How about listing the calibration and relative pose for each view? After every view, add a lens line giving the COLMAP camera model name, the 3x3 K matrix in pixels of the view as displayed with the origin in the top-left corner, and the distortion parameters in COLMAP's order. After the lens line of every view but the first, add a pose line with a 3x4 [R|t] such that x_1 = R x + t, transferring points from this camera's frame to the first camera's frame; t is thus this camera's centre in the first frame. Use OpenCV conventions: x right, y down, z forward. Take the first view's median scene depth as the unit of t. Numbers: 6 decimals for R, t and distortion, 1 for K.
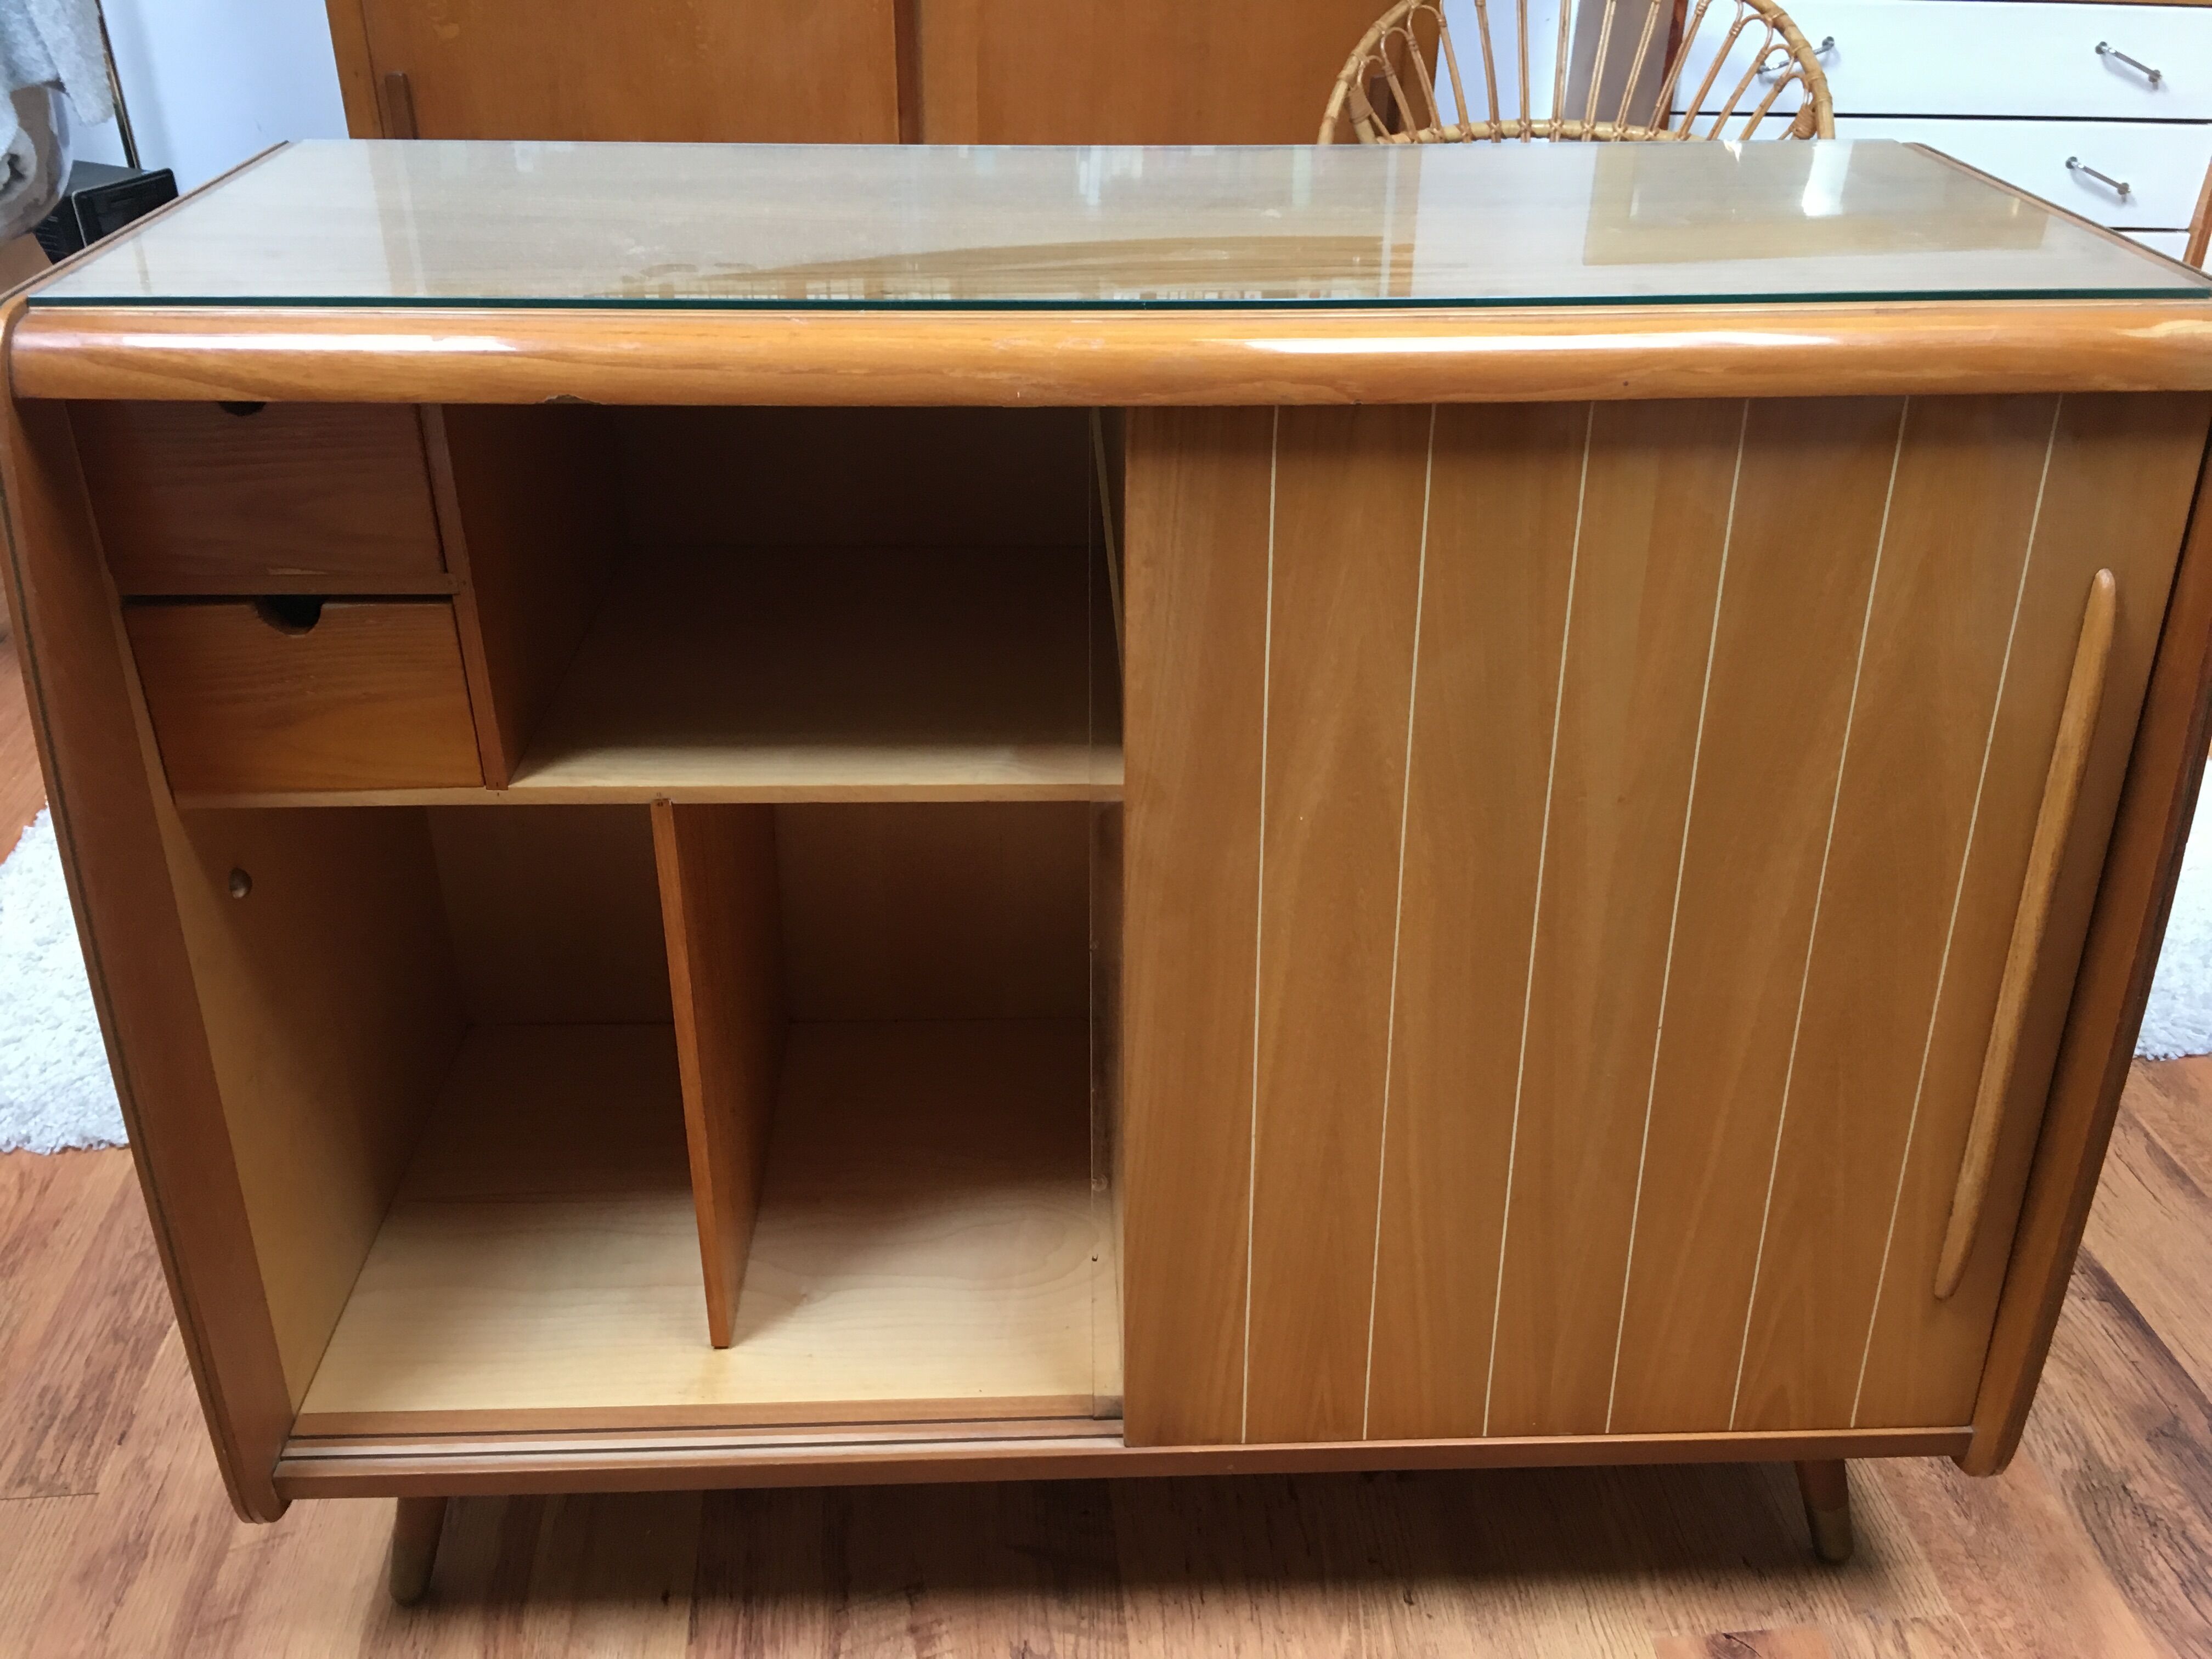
lens RADIAL K [[1911.4, 0, 1114.4], [0, 1911.4, 822.1], [0, 0, 1]] dist [0.061688, -0.094660]
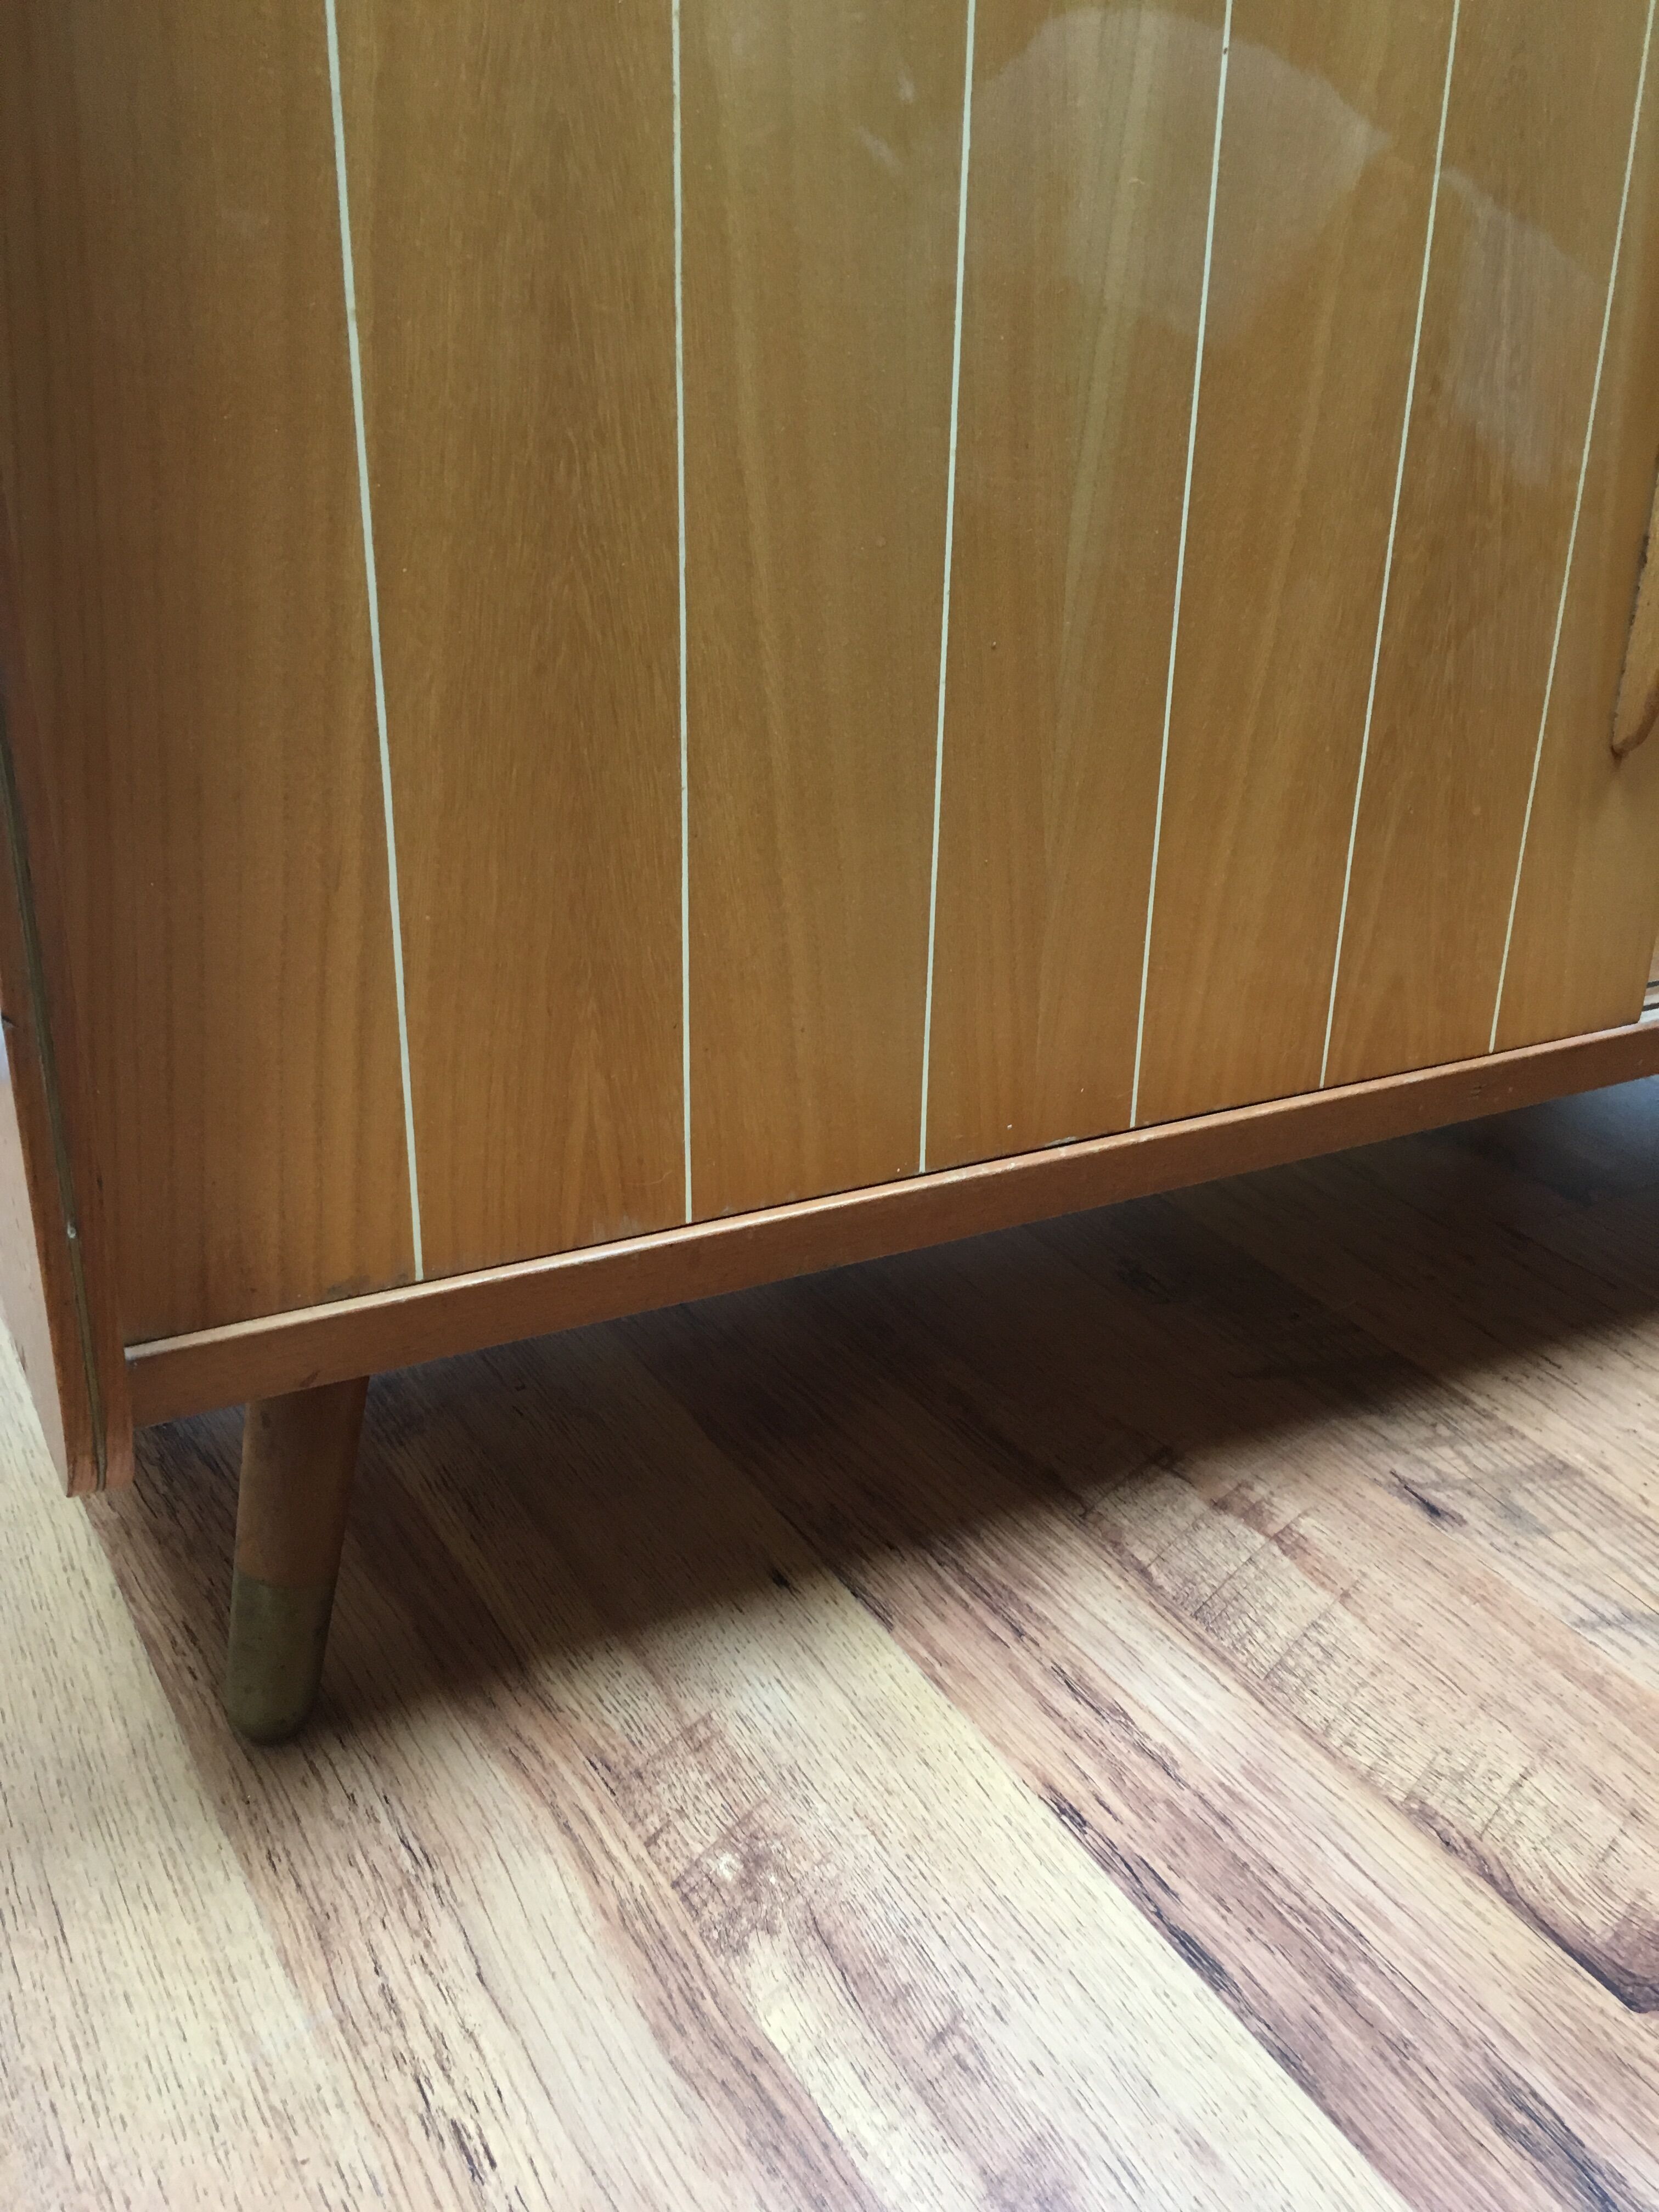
lens RADIAL K [[1911.4, 0, 833.5], [0, 1911.4, 1122.1], [0, 0, 1]] dist [0.061688, -0.094660]
pose [[0.892995, -0.162641, 0.419652, -0.414945], [0.177135, 0.984176, 0.004496, 0.283930], [-0.413743, 0.070320, 0.907674, 0.527284]]
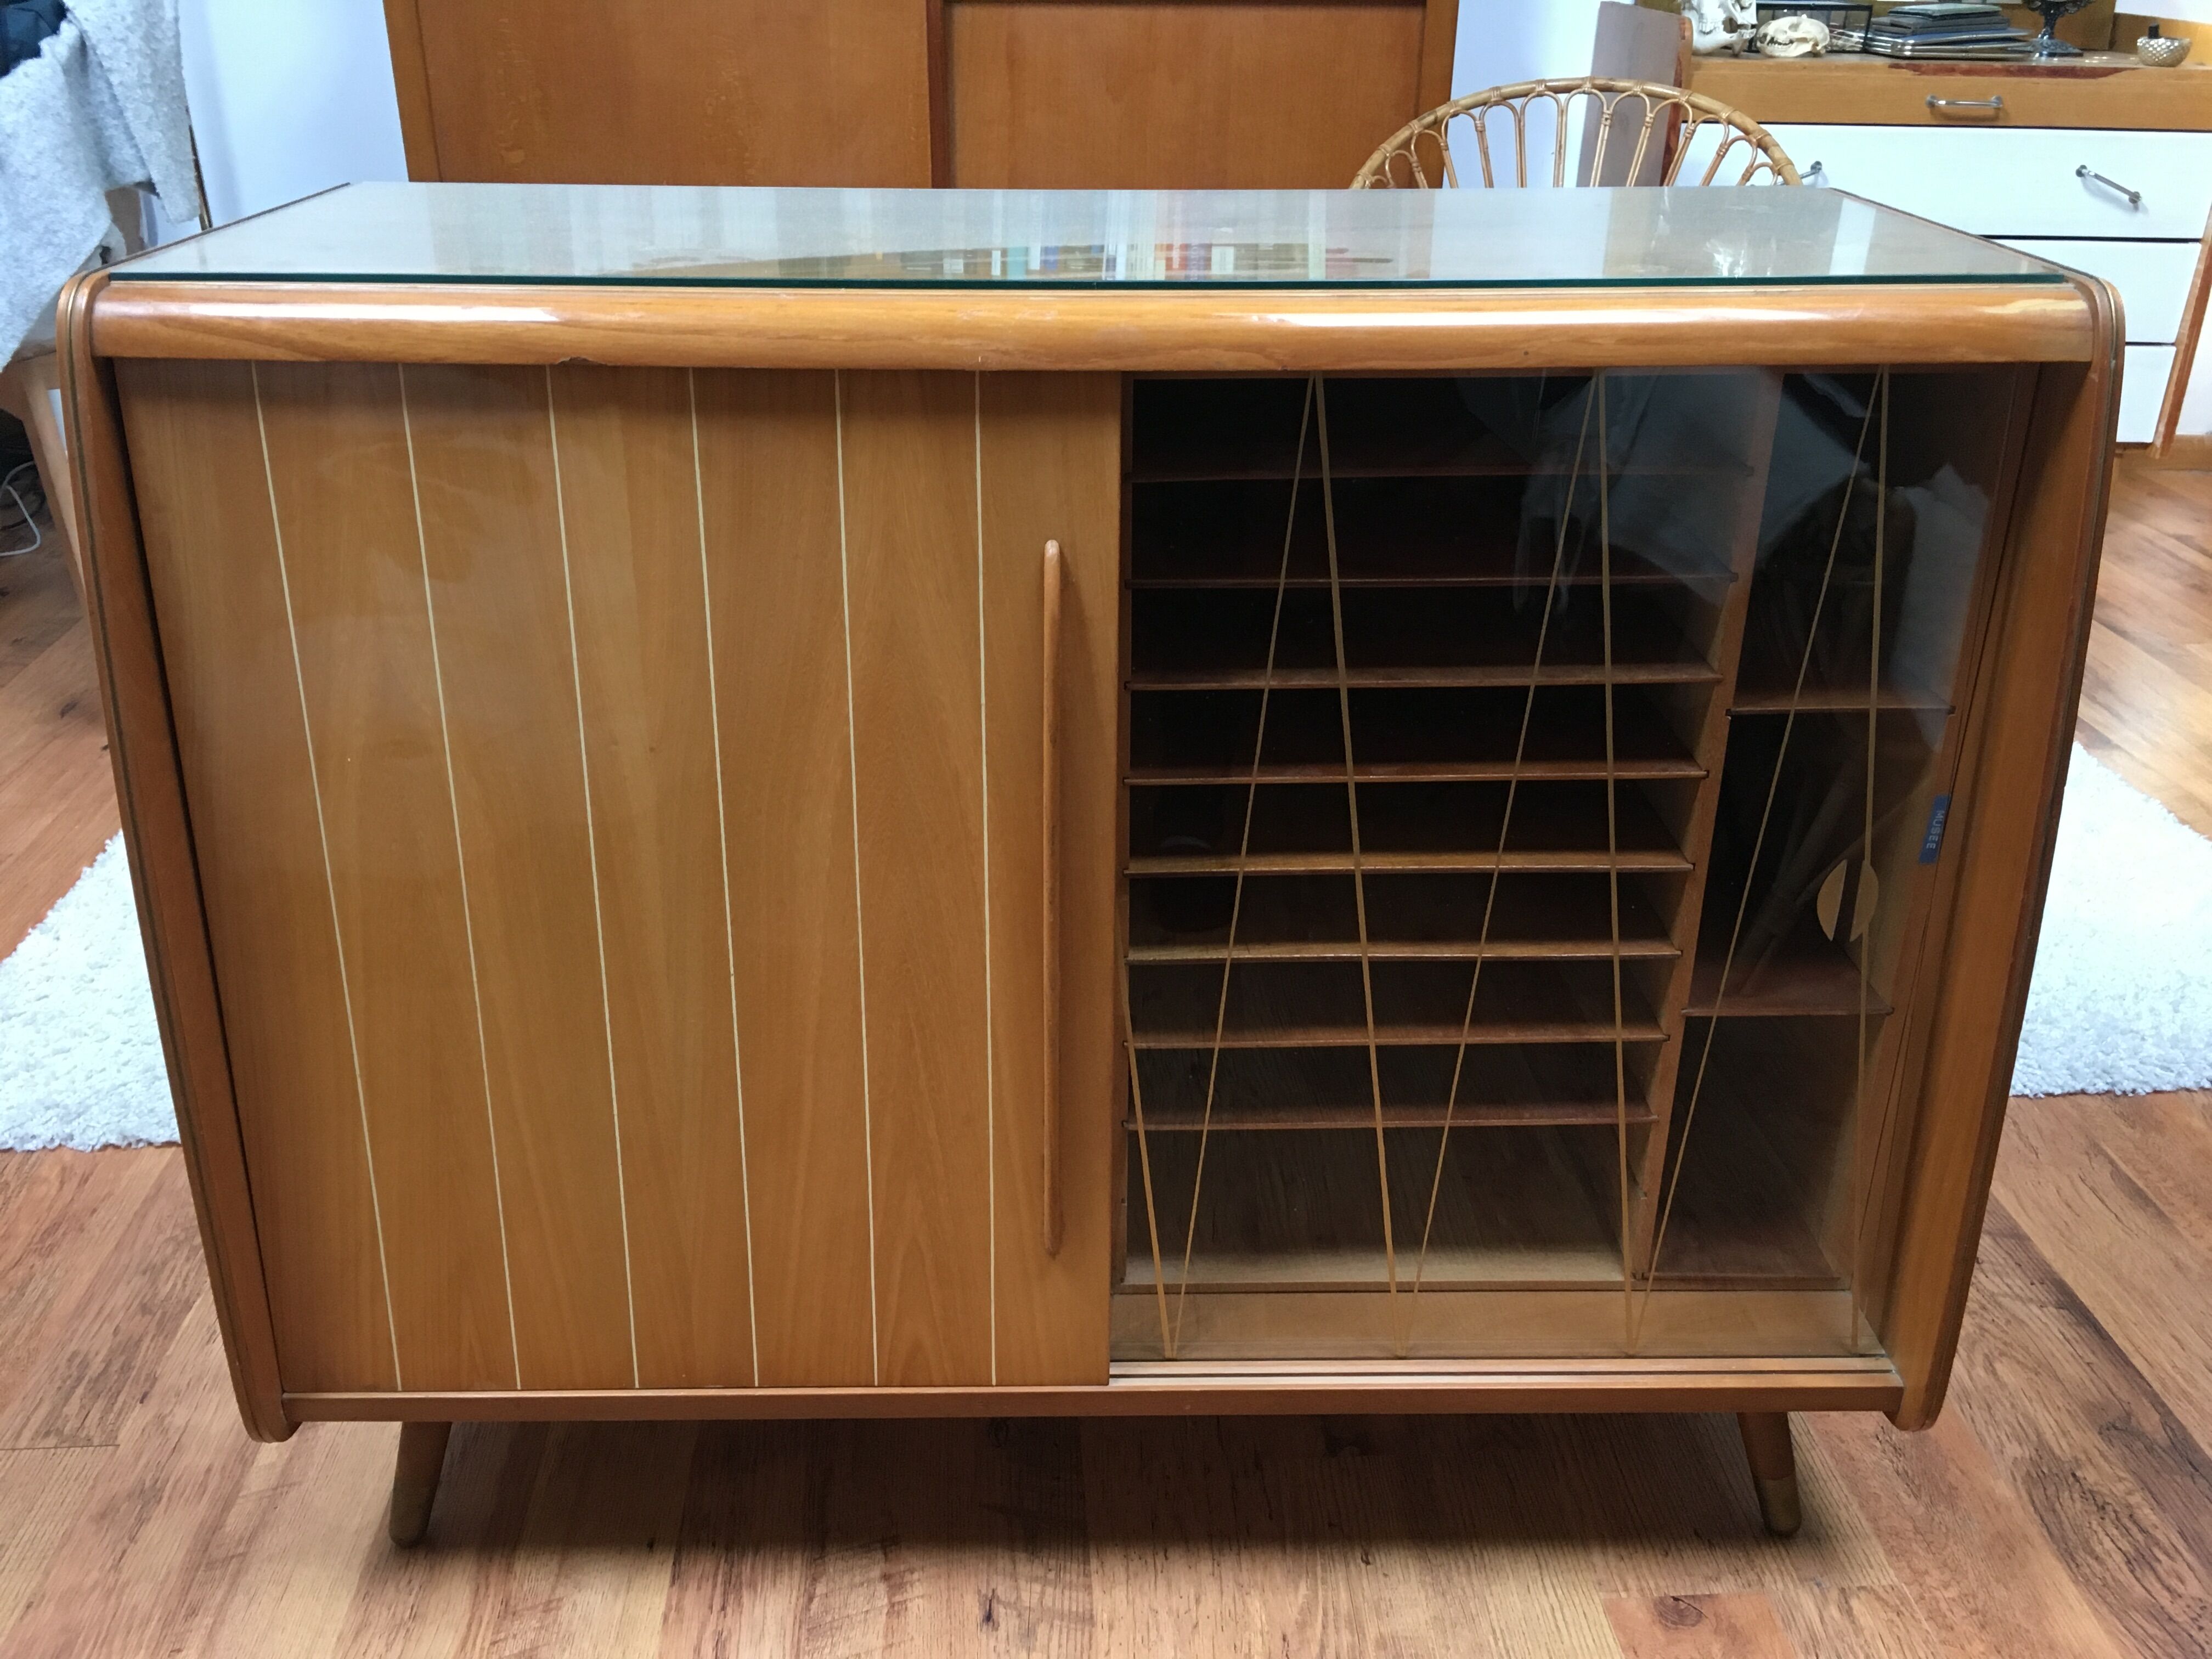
lens RADIAL K [[1911.4, 0, 1113.8], [0, 1911.4, 826.4], [0, 0, 1]] dist [0.061688, -0.094660]
pose [[0.999633, 0.008114, -0.025835, 0.041355], [-0.010135, 0.996817, -0.079076, 0.095067], [0.025111, 0.079309, 0.996534, -0.063640]]
